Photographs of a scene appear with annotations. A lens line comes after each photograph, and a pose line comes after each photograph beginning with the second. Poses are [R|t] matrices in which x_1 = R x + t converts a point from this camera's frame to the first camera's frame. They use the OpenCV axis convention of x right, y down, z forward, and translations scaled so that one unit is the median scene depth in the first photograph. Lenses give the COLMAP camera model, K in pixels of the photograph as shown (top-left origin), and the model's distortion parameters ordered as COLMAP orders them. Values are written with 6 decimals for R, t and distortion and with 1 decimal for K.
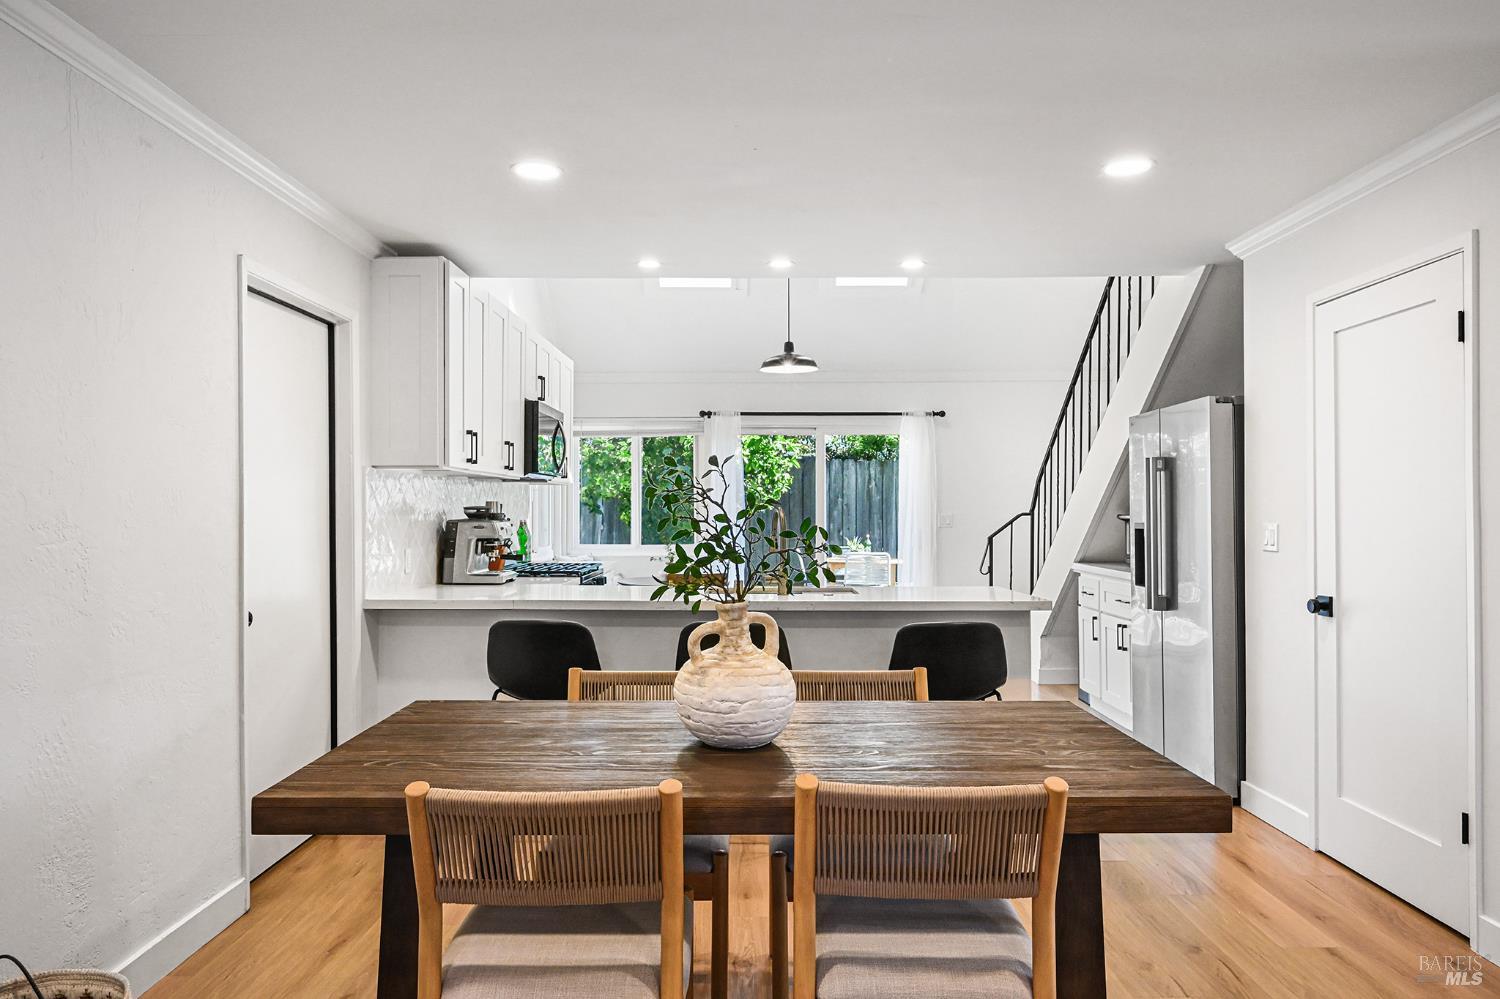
lens RADIAL K [[971.7, 0, 748.2], [0, 971.7, 510.8], [0, 0, 1]] dist [-0.002701, 0.000341]
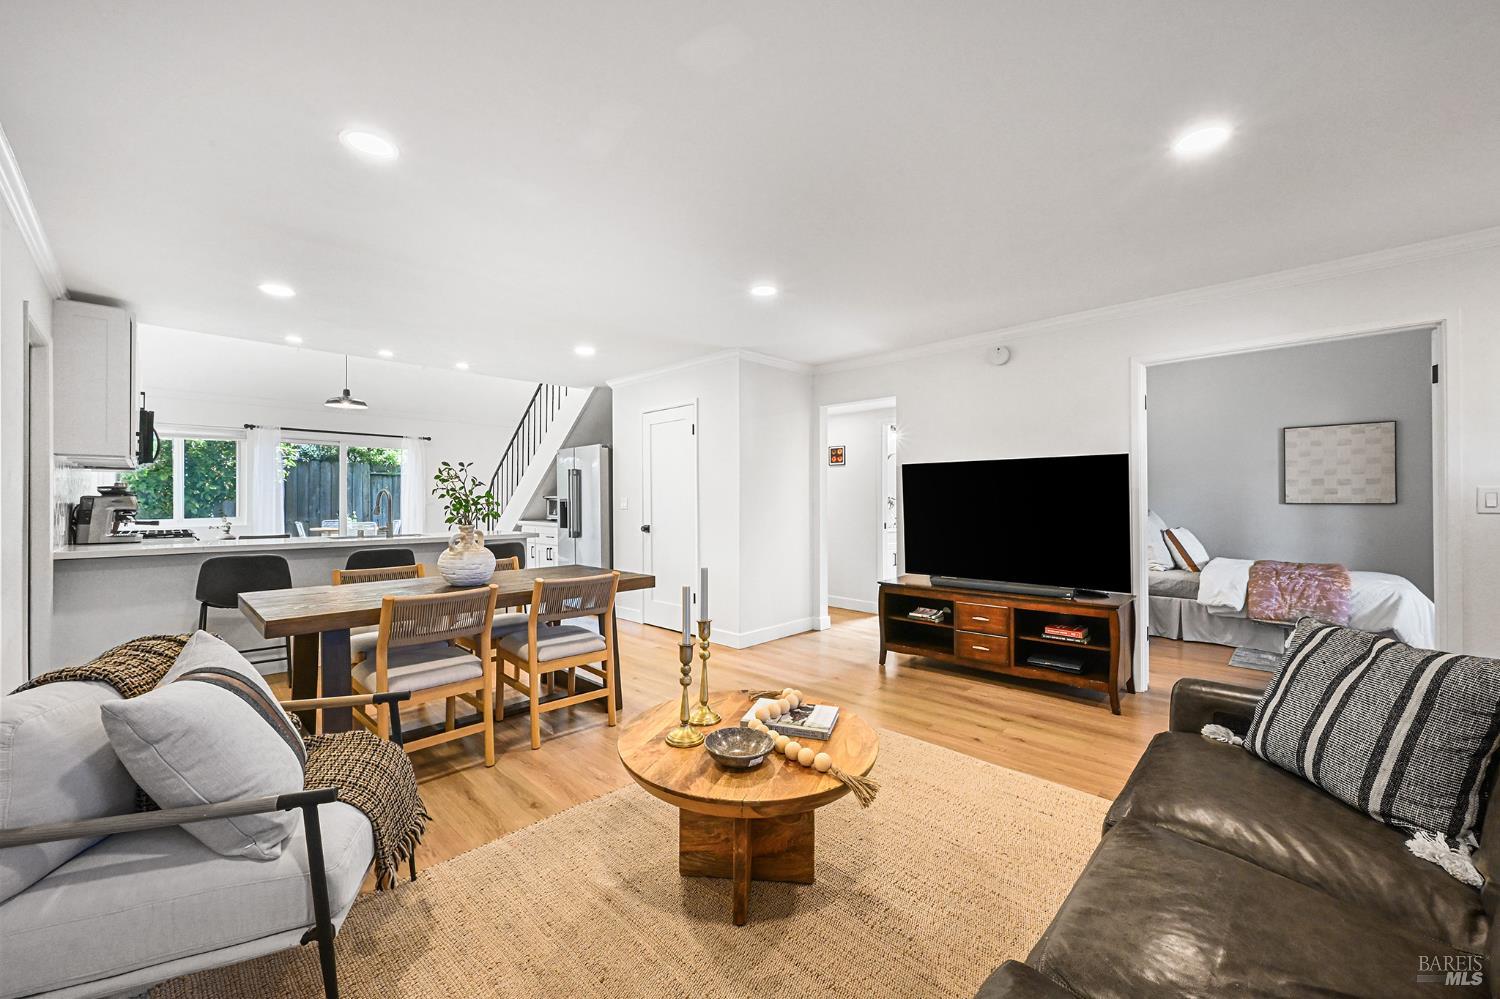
lens RADIAL K [[592.7, 0, 743.9], [0, 592.7, 497.7], [0, 0, 1]] dist [0.002837, 0.000446]
pose [[0.698166, 0.003873, 0.715926, -0.264465], [-0.000450, 0.999988, -0.004971, 0.015695], [-0.715936, 0.003148, 0.698159, -0.218837]]
